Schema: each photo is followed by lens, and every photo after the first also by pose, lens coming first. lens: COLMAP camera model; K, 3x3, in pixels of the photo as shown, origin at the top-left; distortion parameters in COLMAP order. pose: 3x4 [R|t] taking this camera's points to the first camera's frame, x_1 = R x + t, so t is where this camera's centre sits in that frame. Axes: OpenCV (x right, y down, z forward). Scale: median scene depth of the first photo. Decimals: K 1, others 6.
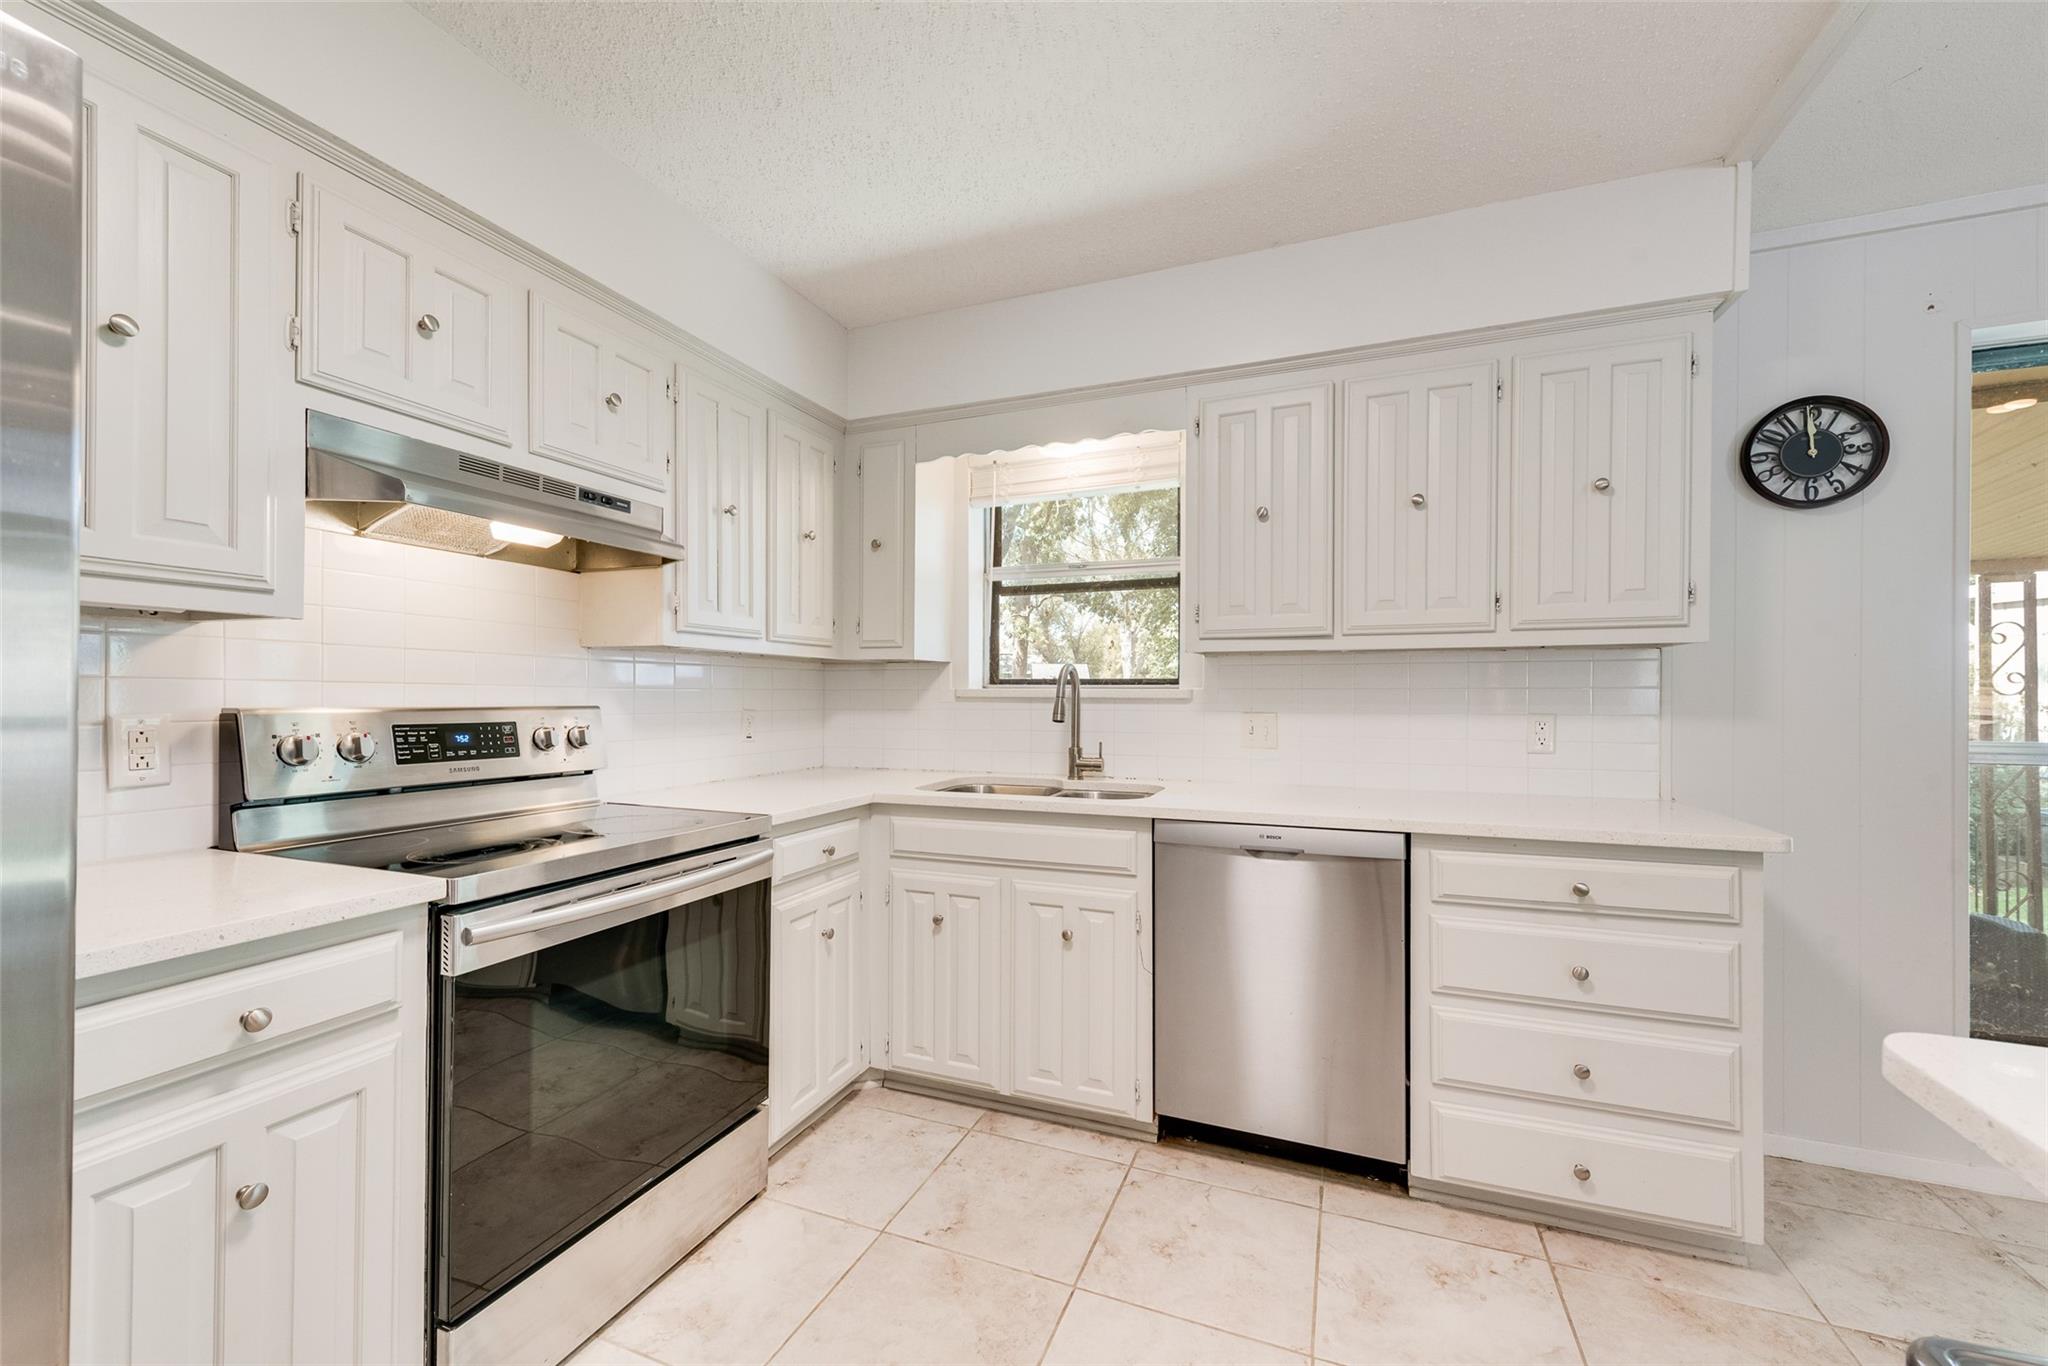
lens RADIAL K [[798.5, 0, 1030.2], [0, 798.5, 700.1], [0, 0, 1]] dist [0.019365, -0.006273]
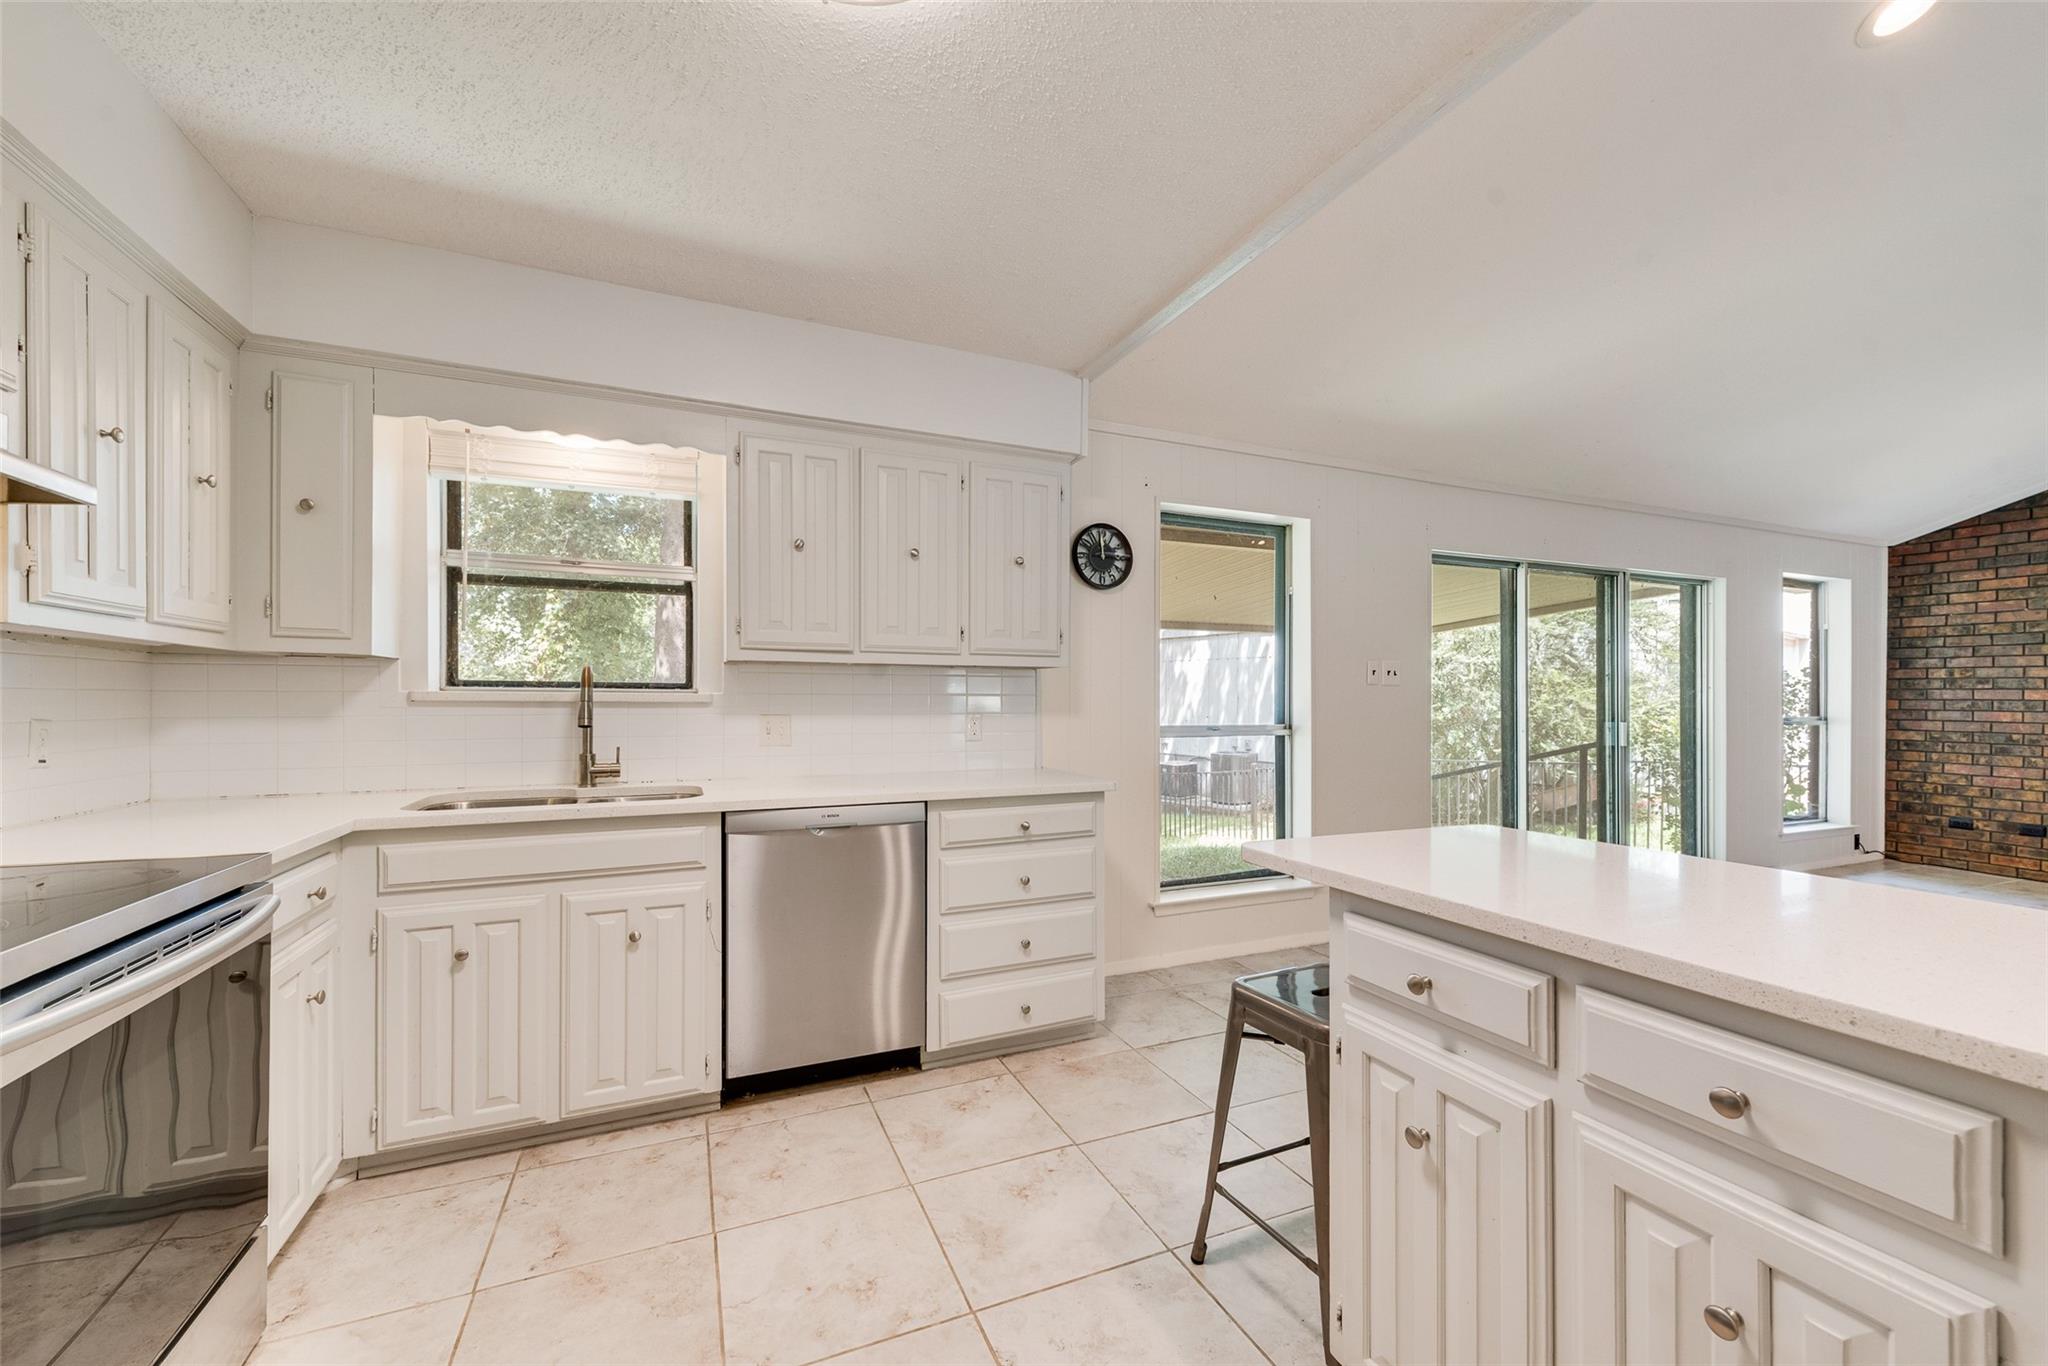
lens RADIAL K [[801.9, 0, 1019.5], [0, 801.9, 706.7], [0, 0, 1]] dist [0.019834, -0.006570]
pose [[0.709792, -0.004449, 0.704397, -0.342614], [0.002426, 0.999990, 0.003872, 0.000752], [-0.704407, -0.001039, 0.709795, -0.068996]]
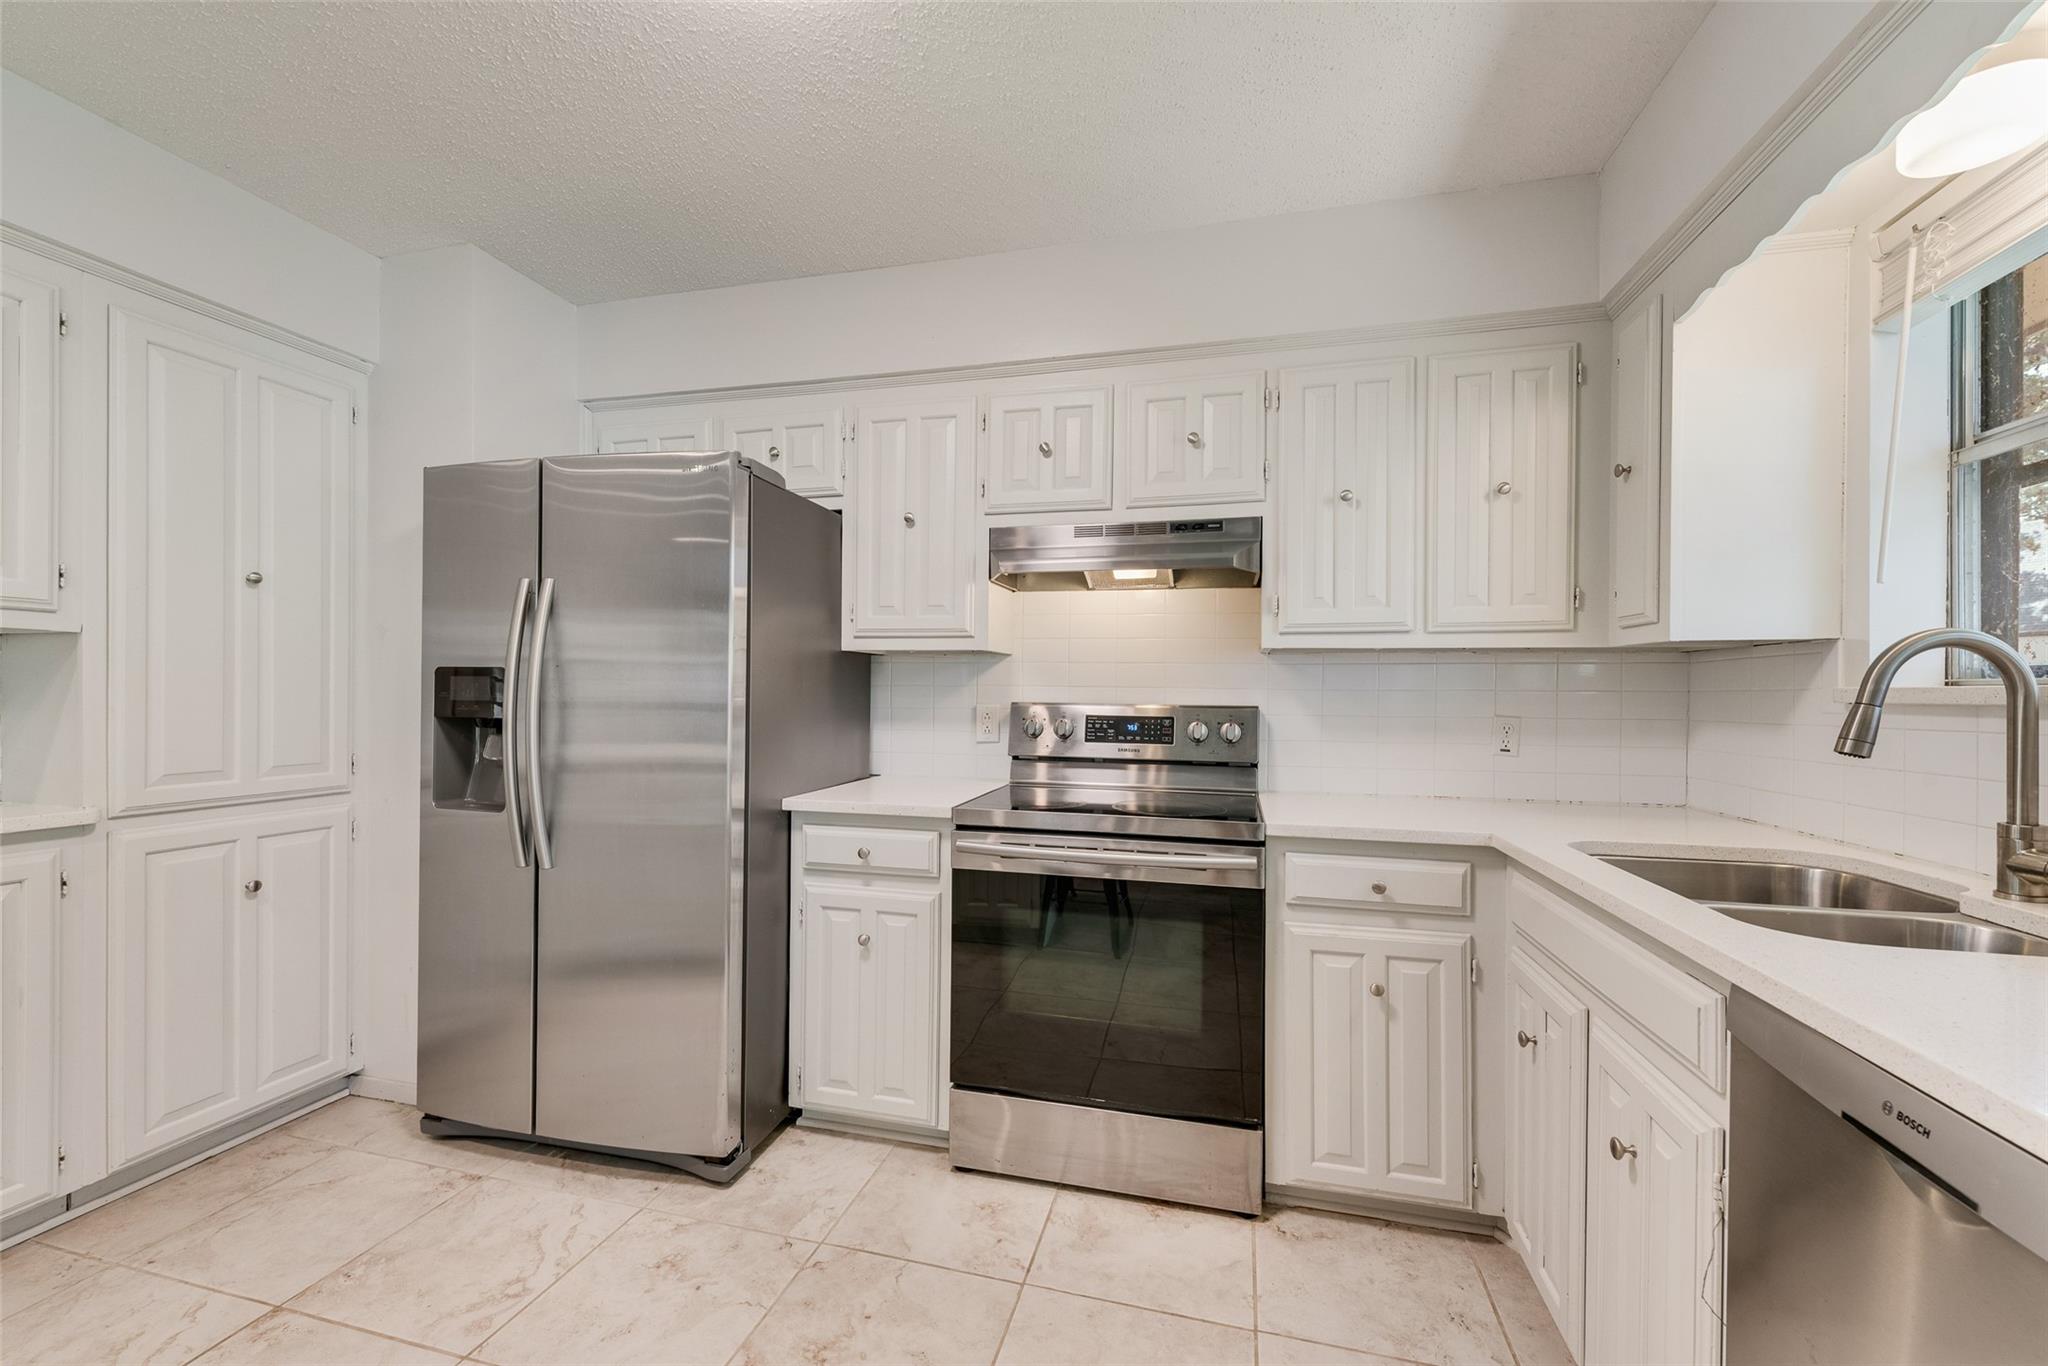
lens RADIAL K [[832.0, 0, 1025.4], [0, 832.0, 696.4], [0, 0, 1]] dist [0.020291, -0.006863]
pose [[0.127175, -0.000076, -0.991880, 0.580354], [-0.013687, 0.999905, -0.001831, 0.000441], [0.991786, 0.013808, 0.127162, 0.563135]]
